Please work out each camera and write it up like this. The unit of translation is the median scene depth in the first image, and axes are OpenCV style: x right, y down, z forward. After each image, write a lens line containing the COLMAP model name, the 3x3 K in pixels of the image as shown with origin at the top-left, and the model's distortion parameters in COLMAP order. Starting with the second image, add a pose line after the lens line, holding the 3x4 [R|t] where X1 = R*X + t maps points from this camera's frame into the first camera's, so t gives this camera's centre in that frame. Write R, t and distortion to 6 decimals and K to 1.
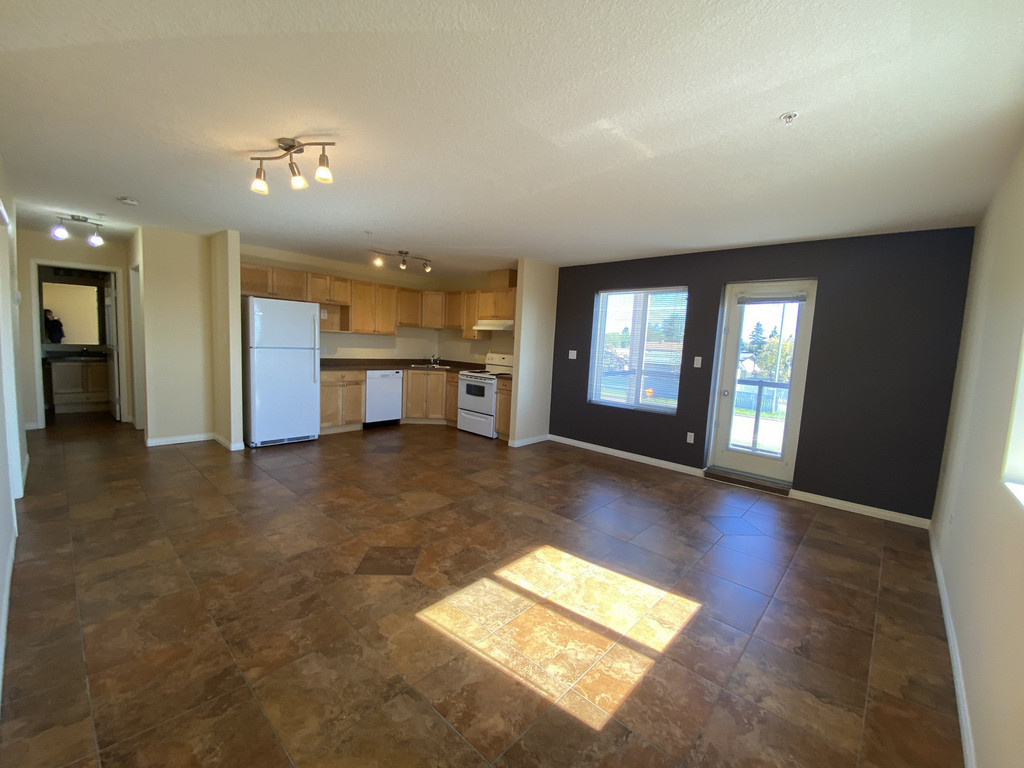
lens RADIAL K [[416.0, 0, 510.6], [0, 416.0, 383.7], [0, 0, 1]] dist [0.031792, -0.022120]
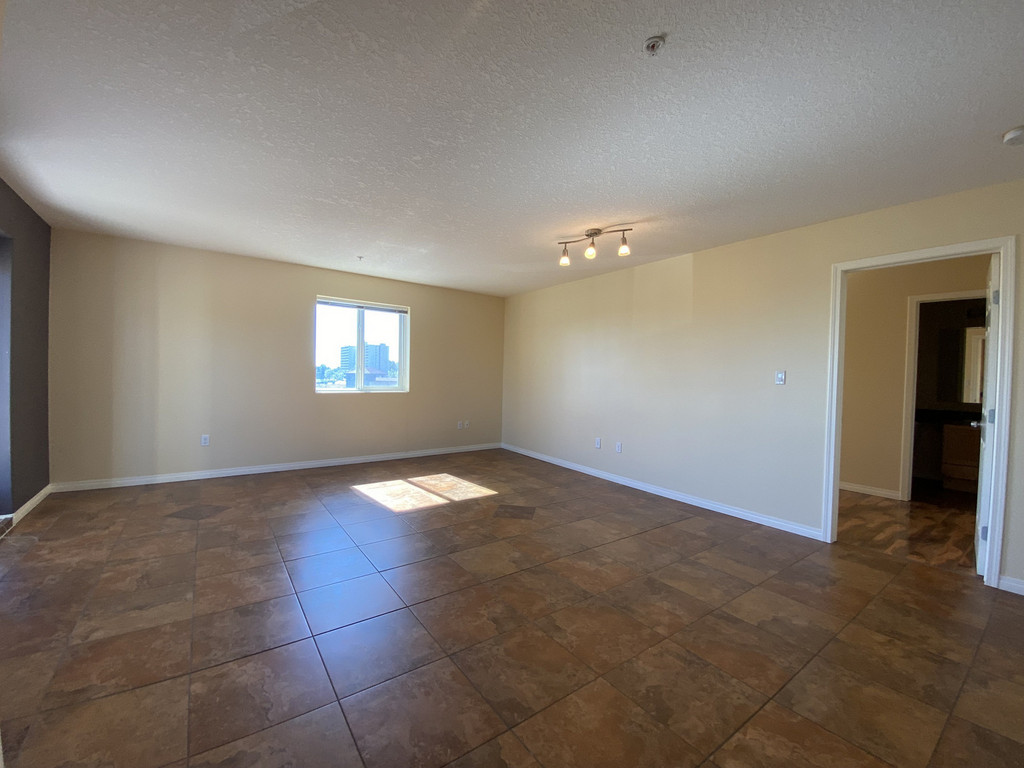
lens RADIAL K [[416.0, 0, 510.6], [0, 416.0, 383.7], [0, 0, 1]] dist [0.031792, -0.022120]
pose [[-0.976787, -0.079346, 0.198977, -0.414994], [-0.053754, 0.989940, 0.130878, -0.155531], [-0.207360, 0.117144, -0.971226, 1.856153]]
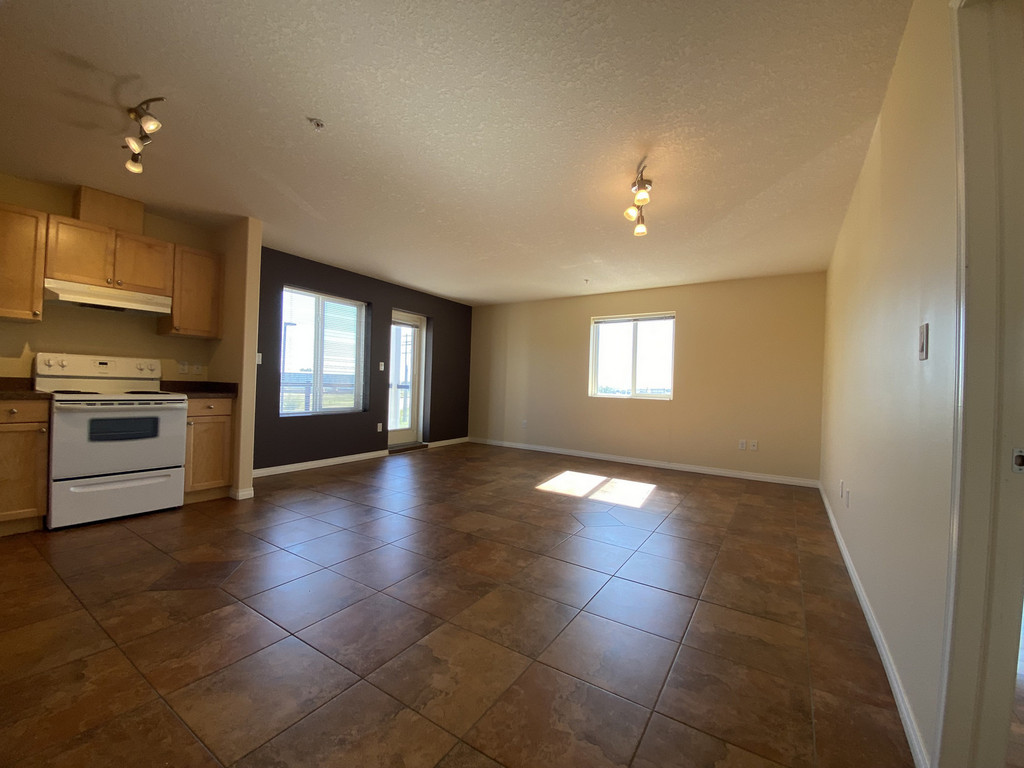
lens RADIAL K [[416.0, 0, 510.6], [0, 416.0, 383.7], [0, 0, 1]] dist [0.031792, -0.022120]
pose [[-0.165236, -0.051982, 0.984883, -1.196286], [0.060375, 0.996204, 0.062709, -0.076057], [-0.984404, 0.069825, -0.161470, 1.151691]]
